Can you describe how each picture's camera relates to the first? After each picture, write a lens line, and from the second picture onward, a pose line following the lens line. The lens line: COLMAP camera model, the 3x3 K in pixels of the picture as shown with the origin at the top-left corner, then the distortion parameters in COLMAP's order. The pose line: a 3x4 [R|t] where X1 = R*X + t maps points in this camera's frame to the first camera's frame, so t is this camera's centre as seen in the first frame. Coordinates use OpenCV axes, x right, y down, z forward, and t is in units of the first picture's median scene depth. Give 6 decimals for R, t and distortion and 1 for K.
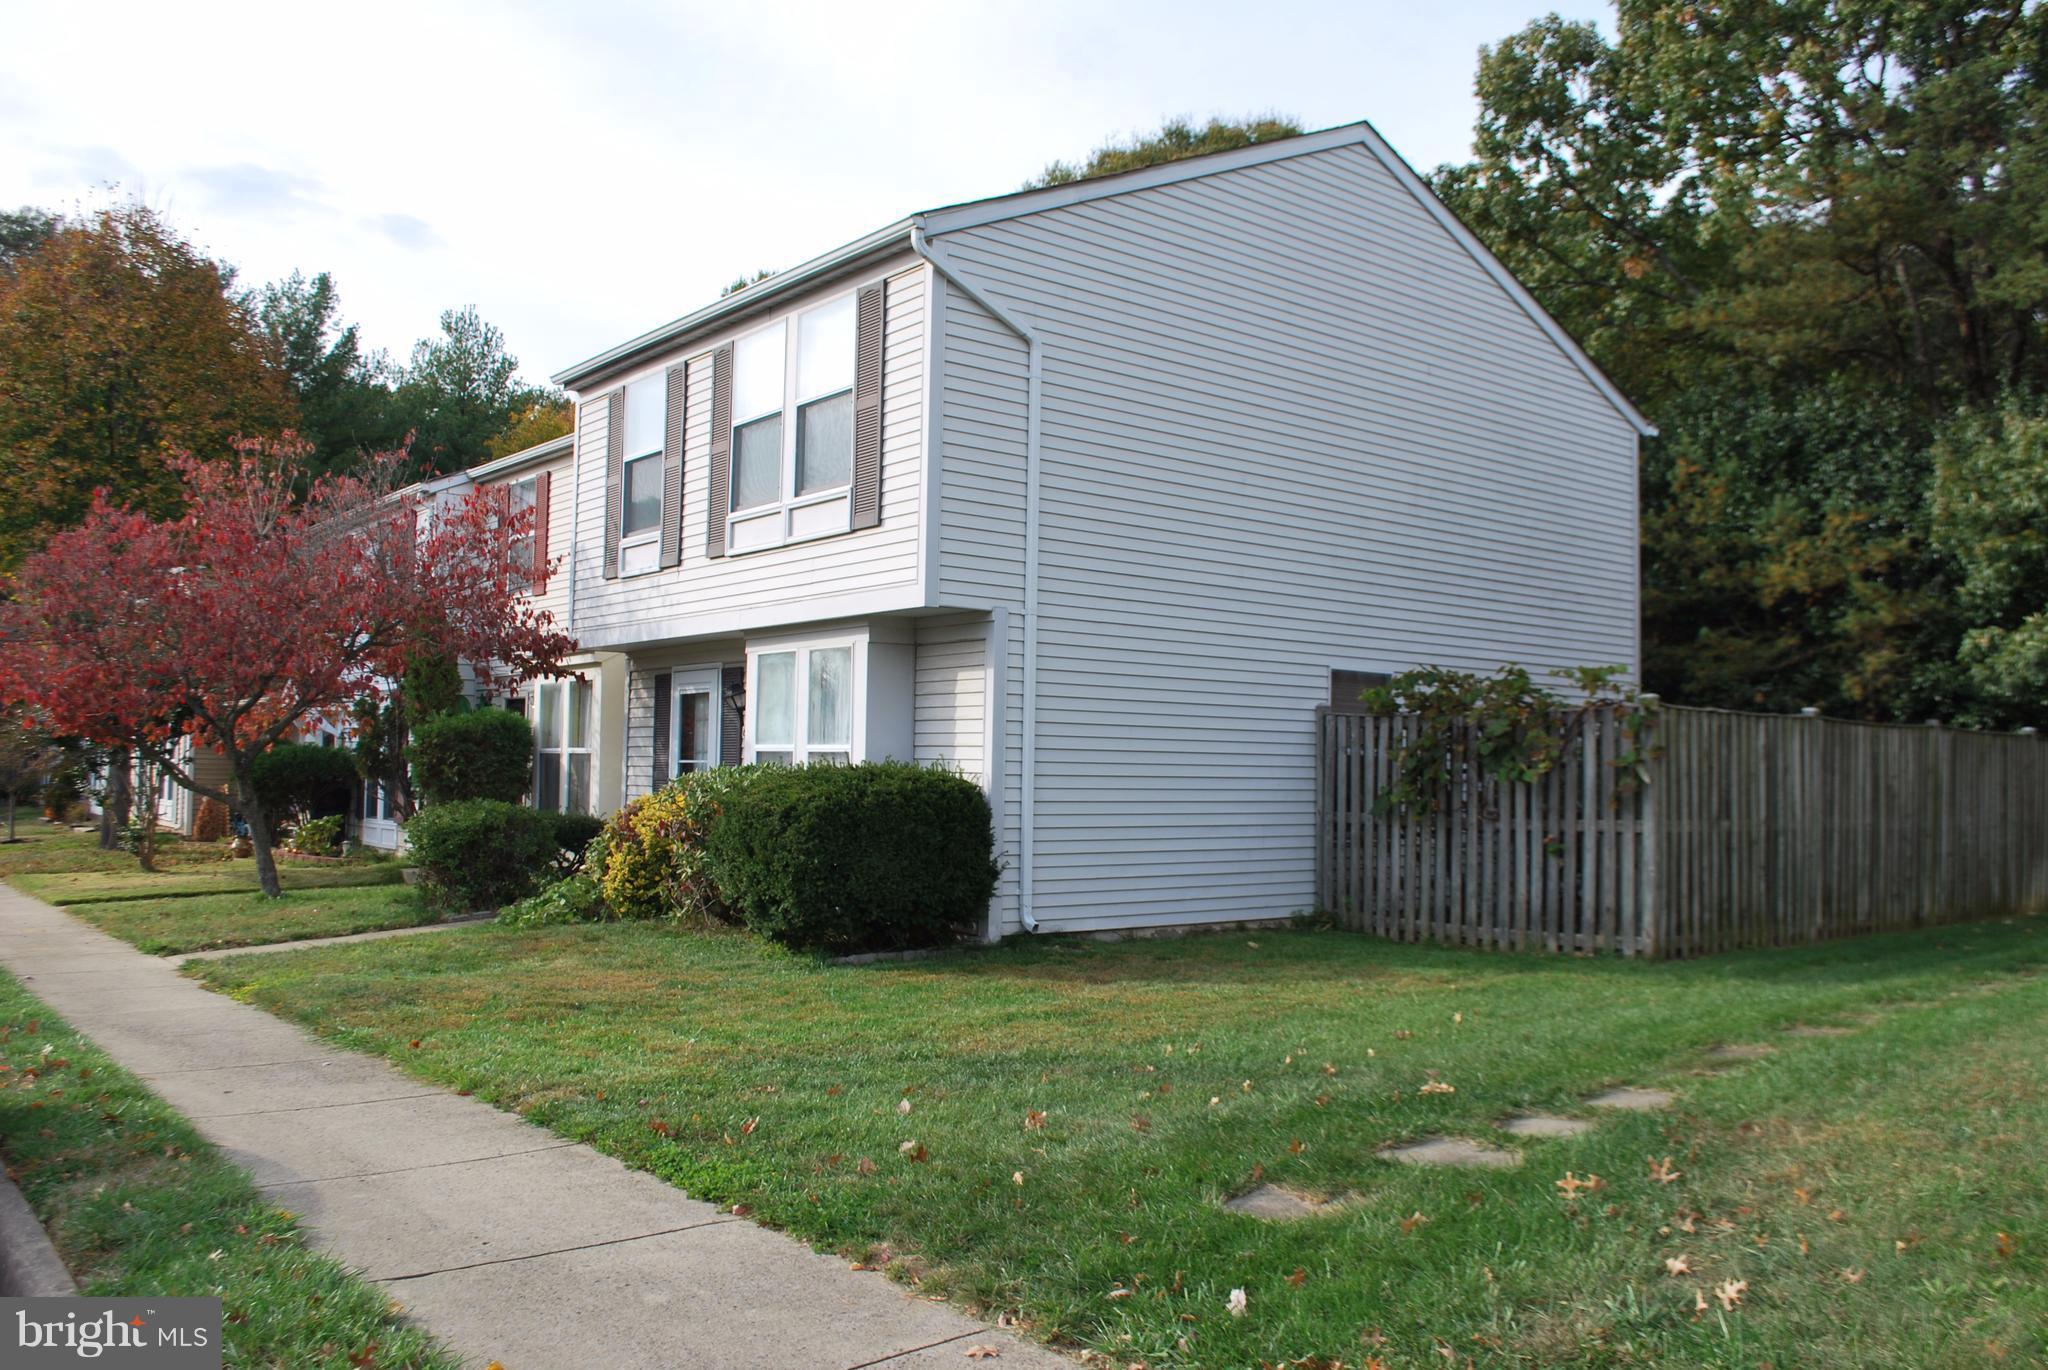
lens RADIAL K [[1610.0, 0, 1030.6], [0, 1610.0, 700.6], [0, 0, 1]] dist [-0.083773, 0.010646]
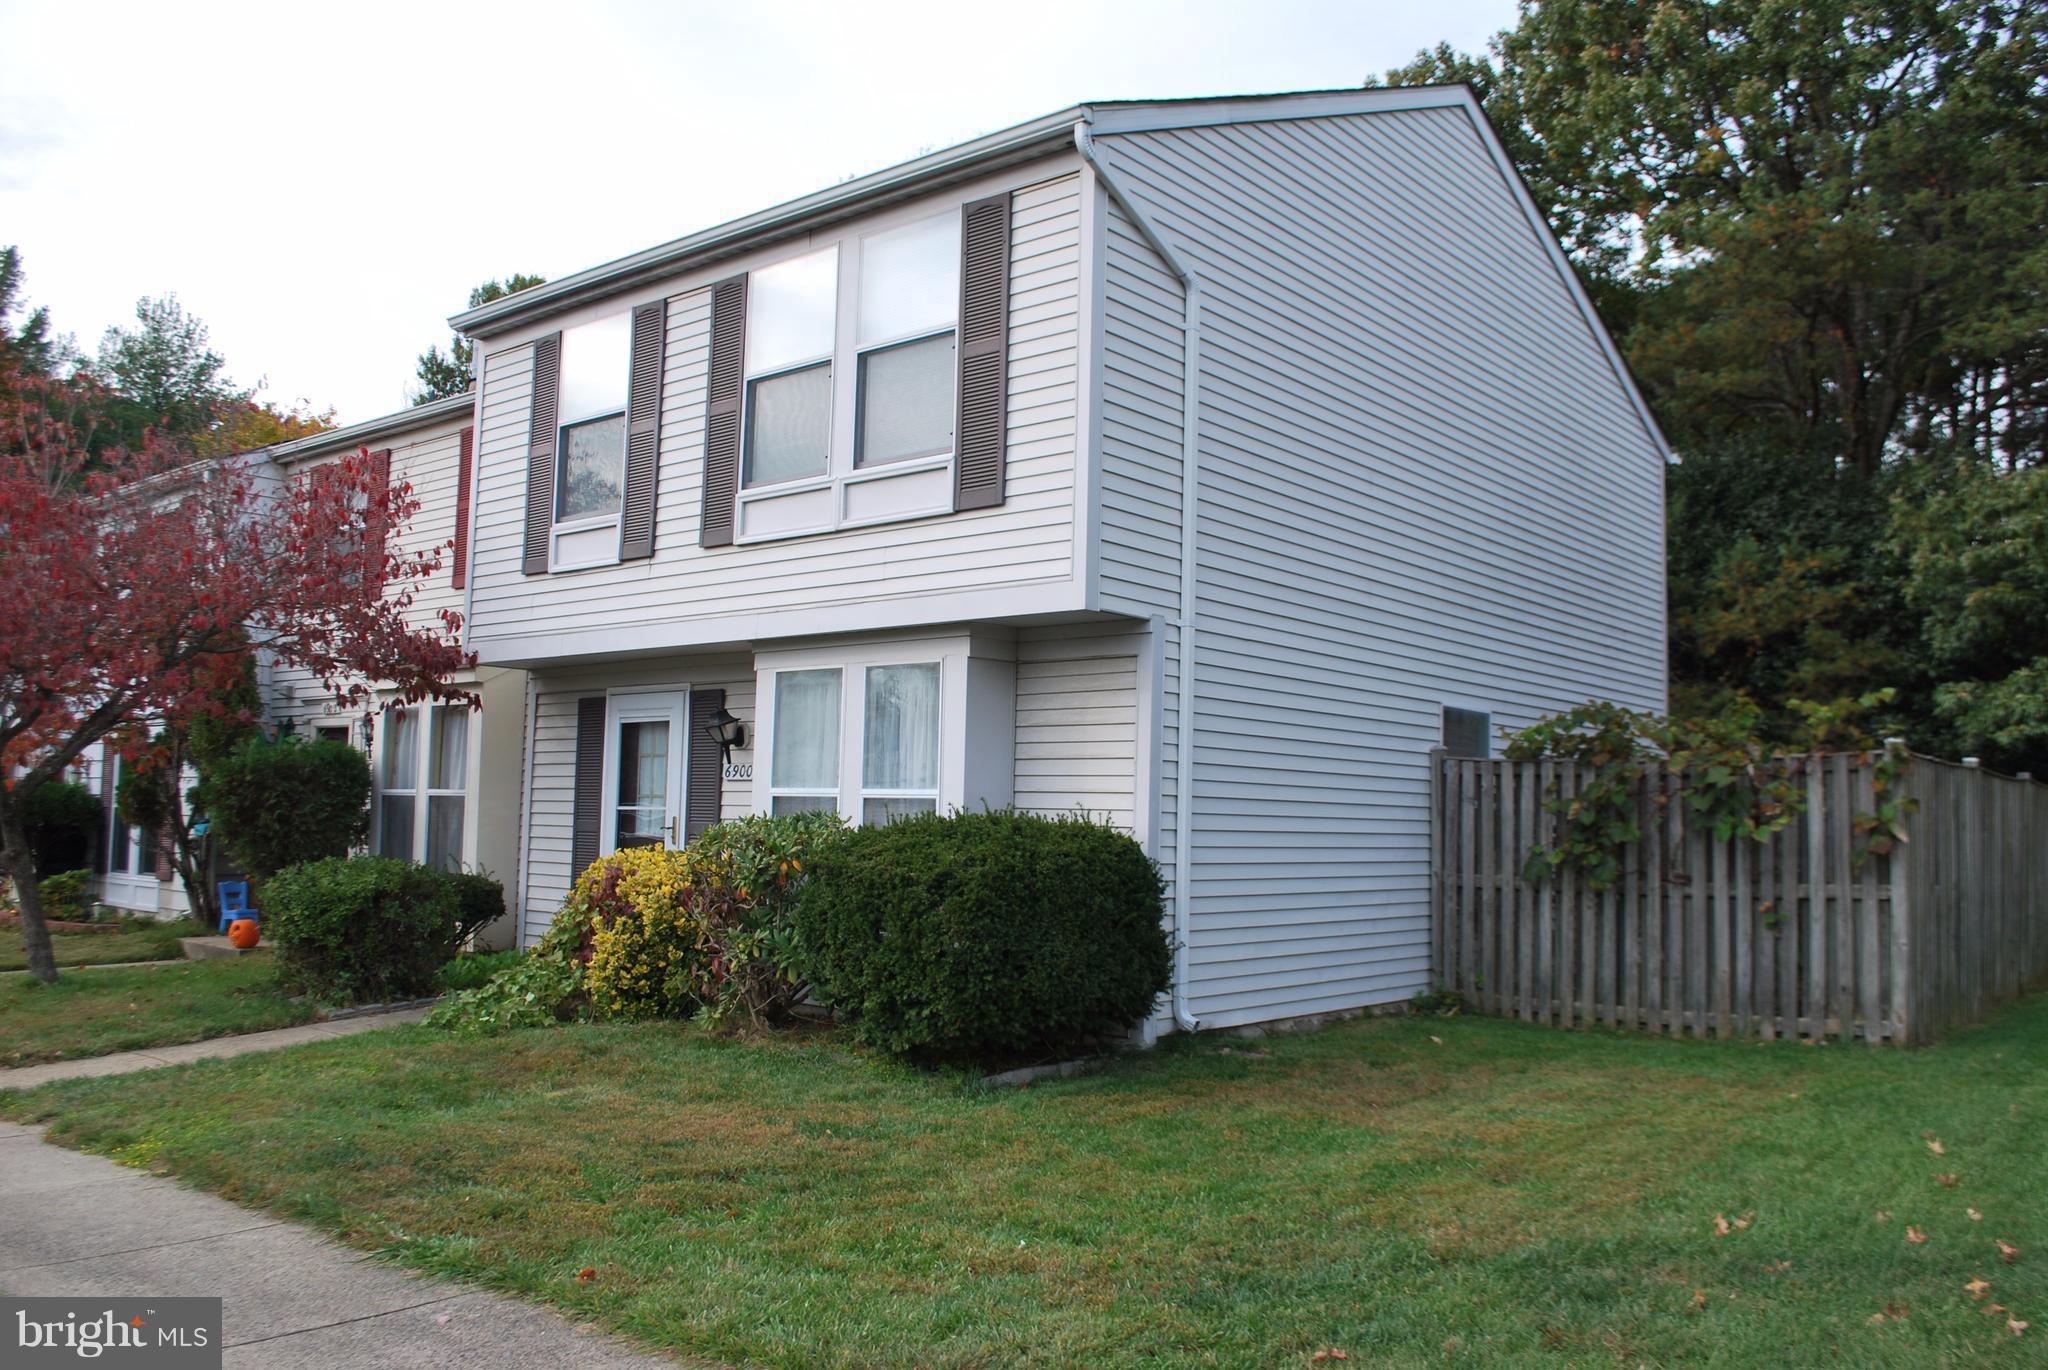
lens RADIAL K [[1610.0, 0, 1029.9], [0, 1610.0, 697.3], [0, 0, 1]] dist [-0.083773, 0.010646]
pose [[0.980955, 0.020779, 0.193122, -0.210278], [-0.014678, 0.999349, -0.032969, 0.007777], [-0.193681, 0.029507, 0.980621, 0.224984]]
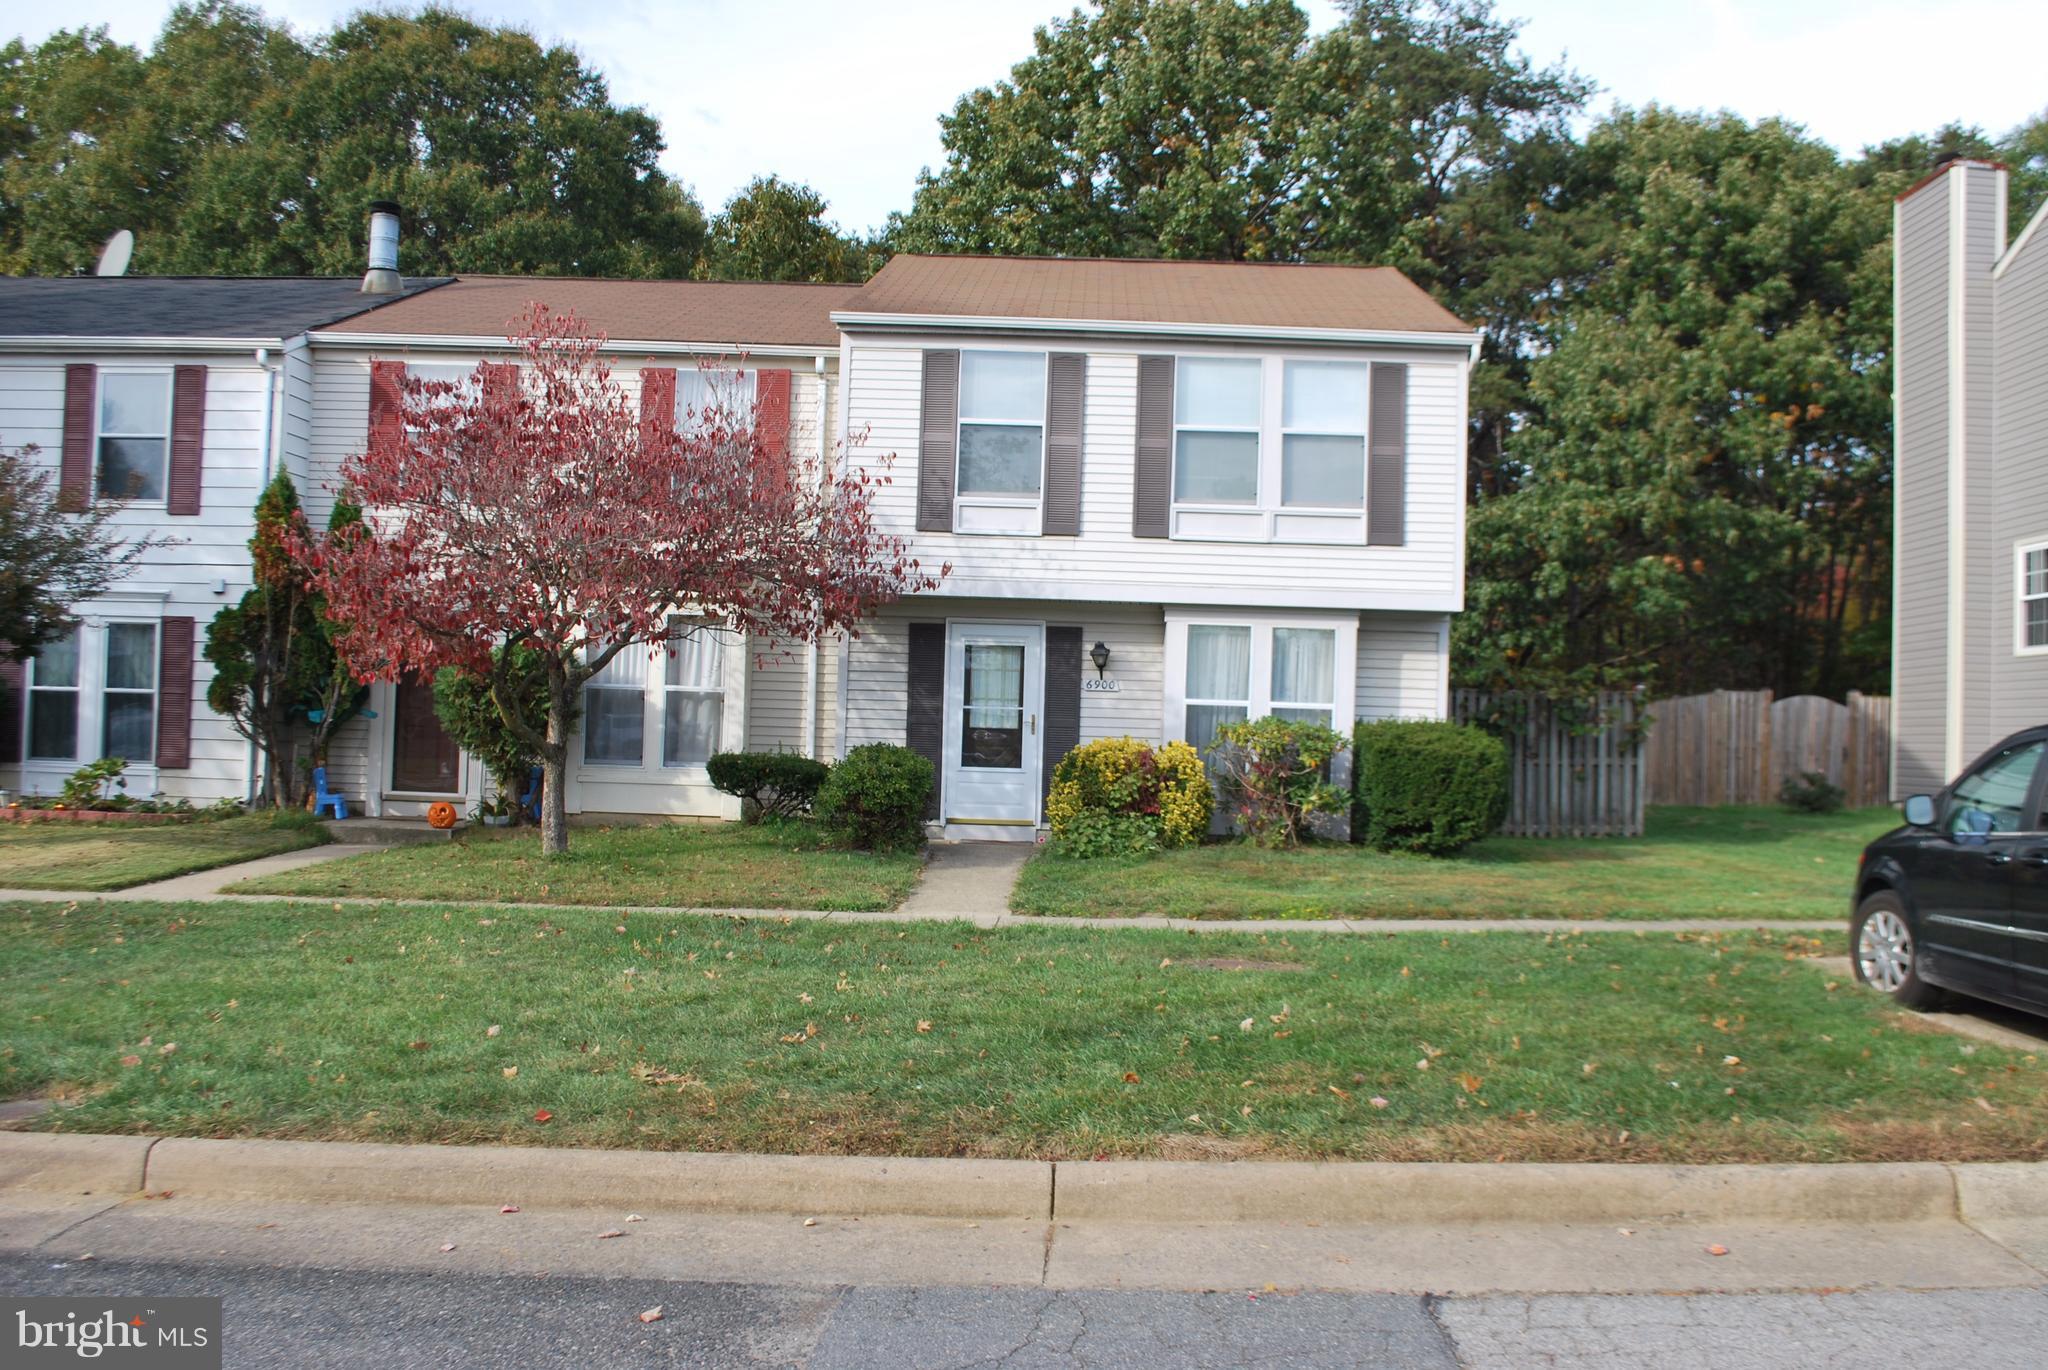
lens RADIAL K [[1610.0, 0, 1027.3], [0, 1610.0, 677.8], [0, 0, 1]] dist [-0.083773, 0.010646]
pose [[0.661529, 0.029944, 0.749321, -1.212235], [-0.055725, 0.998403, 0.009298, 0.007439], [-0.747846, -0.047907, 0.662141, 0.308391]]
